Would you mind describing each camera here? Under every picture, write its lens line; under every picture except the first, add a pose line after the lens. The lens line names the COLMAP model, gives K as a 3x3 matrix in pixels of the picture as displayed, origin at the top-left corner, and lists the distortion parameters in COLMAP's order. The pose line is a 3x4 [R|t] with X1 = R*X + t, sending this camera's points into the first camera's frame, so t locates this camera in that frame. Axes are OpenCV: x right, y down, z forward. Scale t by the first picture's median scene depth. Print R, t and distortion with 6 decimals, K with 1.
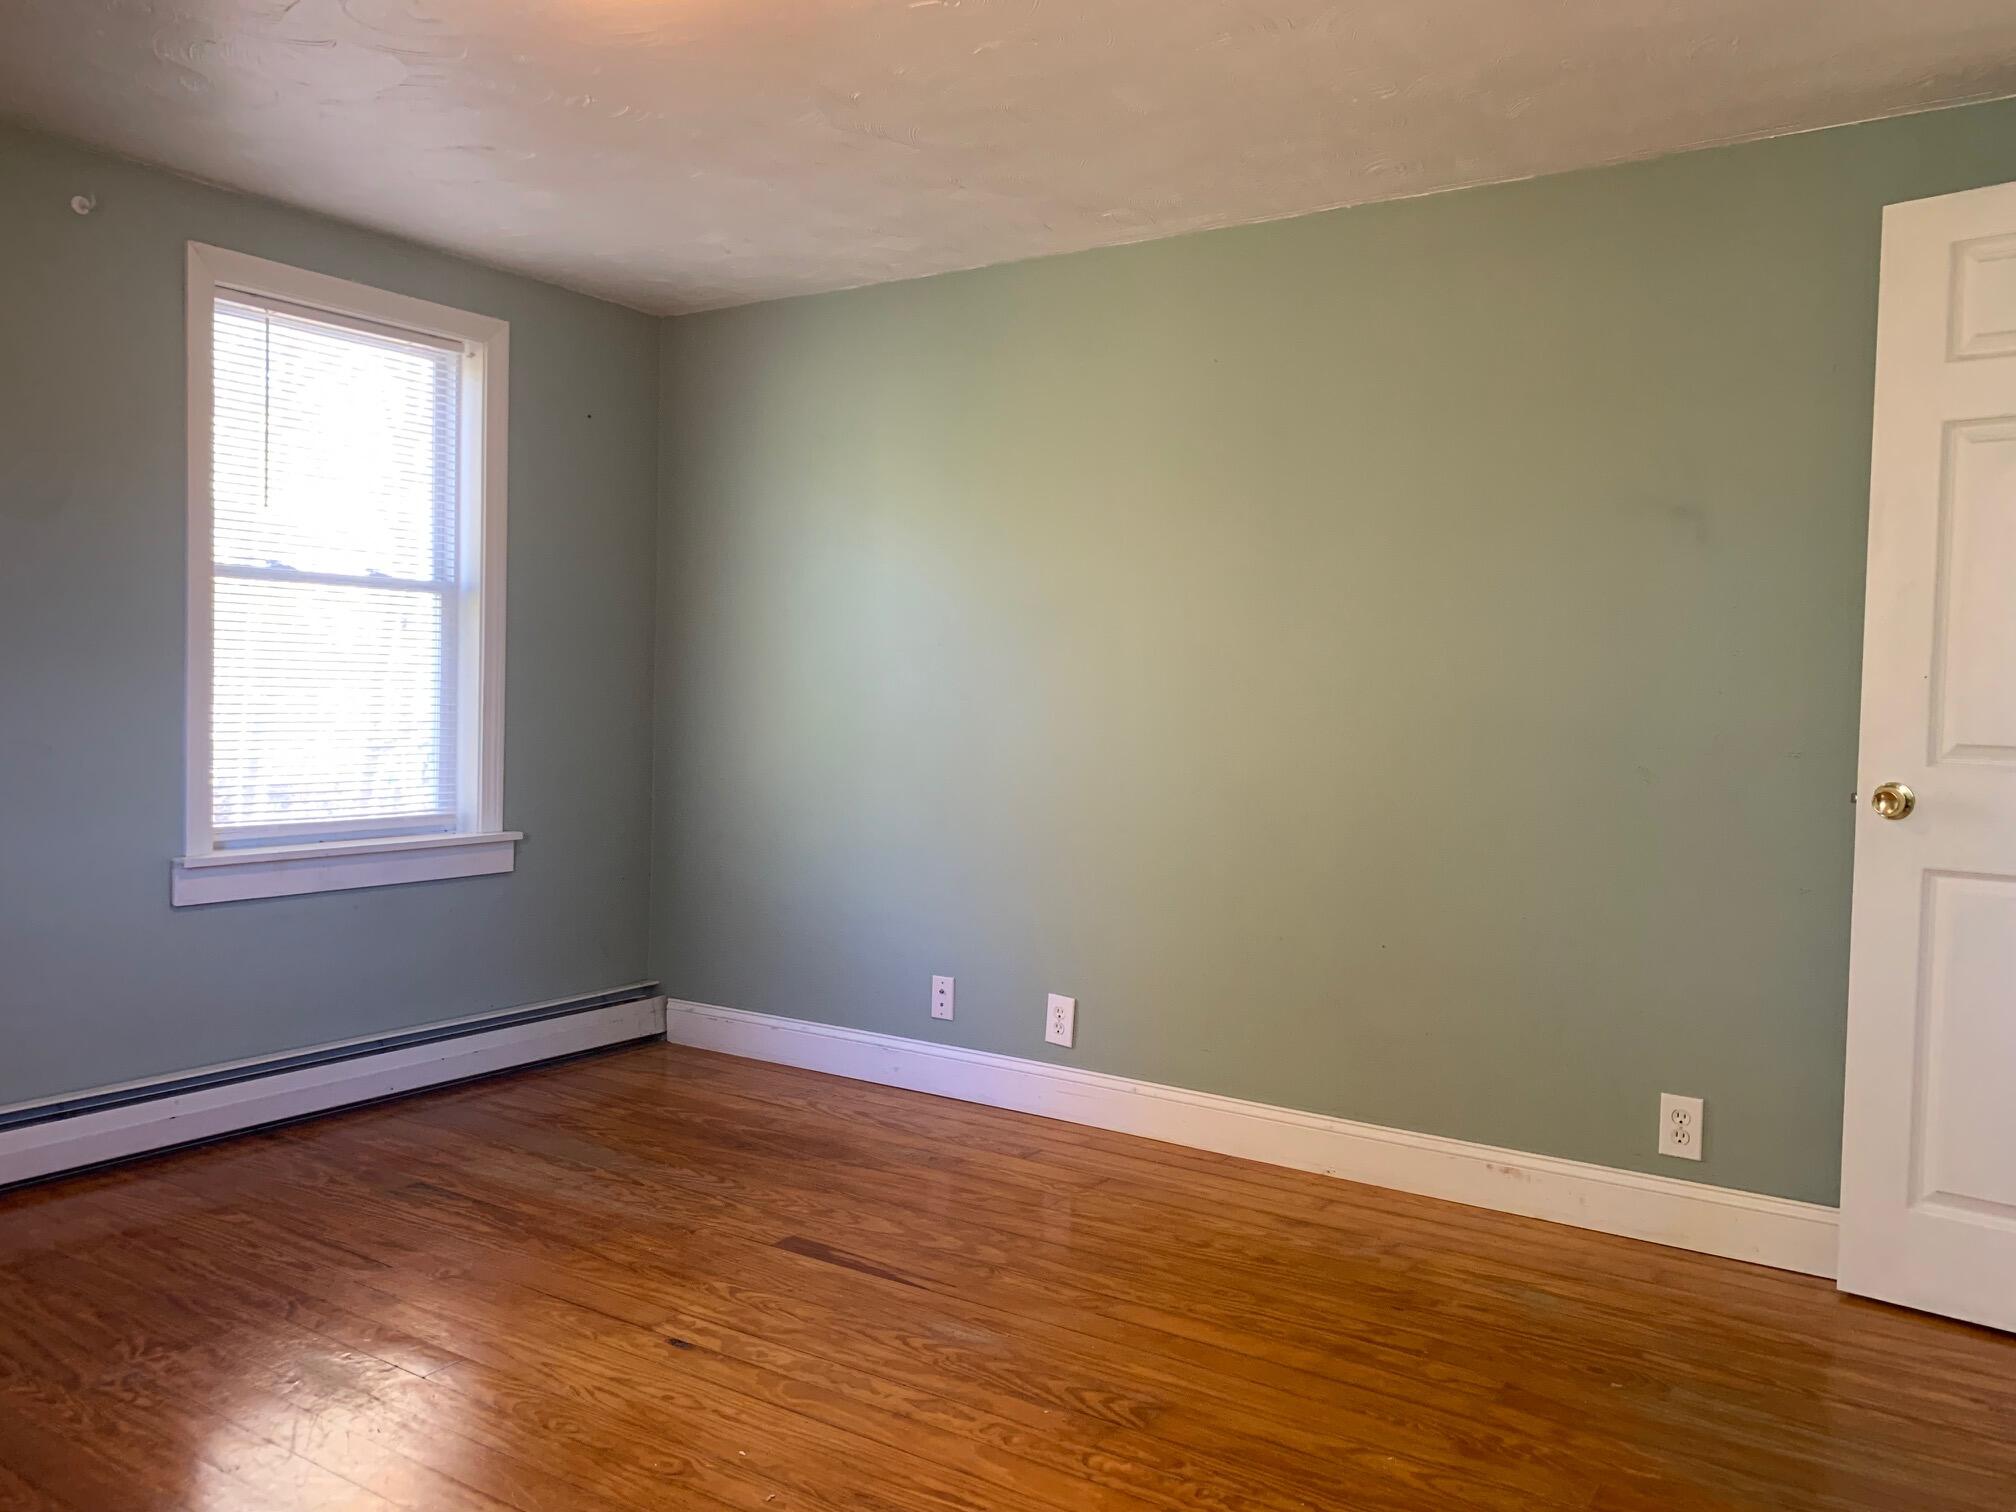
lens RADIAL K [[1532.3, 0, 1012.0], [0, 1532.3, 748.5], [0, 0, 1]] dist [0.008312, 0.005224]
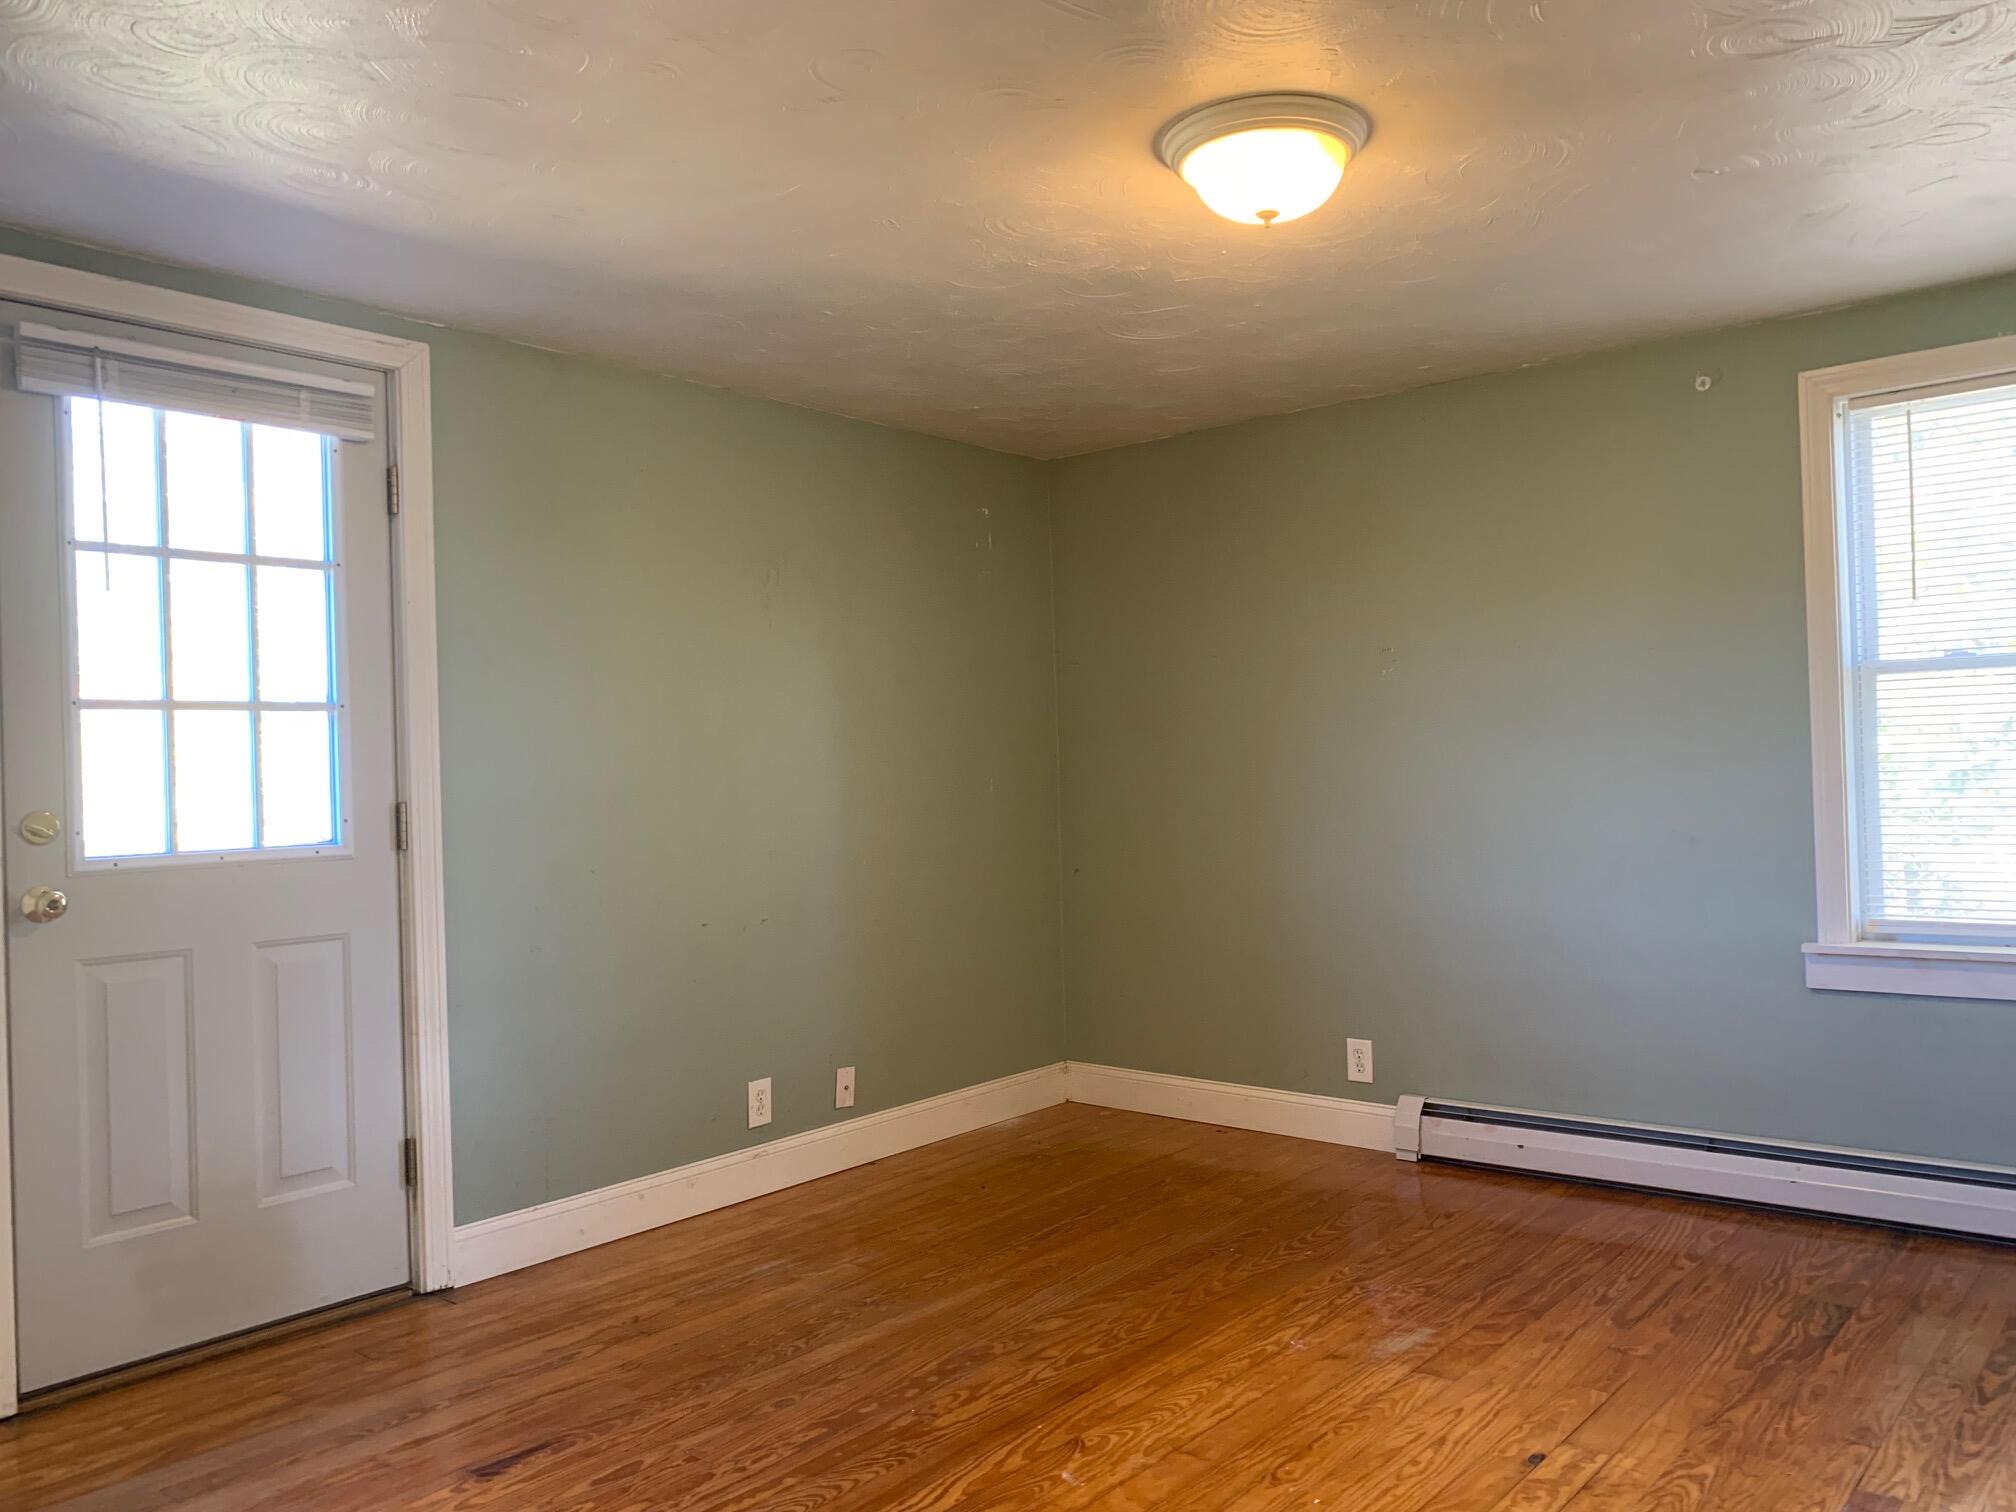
lens RADIAL K [[1532.3, 0, 1011.2], [0, 1532.3, 766.1], [0, 0, 1]] dist [0.008312, 0.005224]
pose [[-0.116082, -0.027943, -0.992847, 0.634311], [-0.002901, 0.999609, -0.027794, -0.022919], [0.993235, -0.000346, -0.116117, 0.605993]]
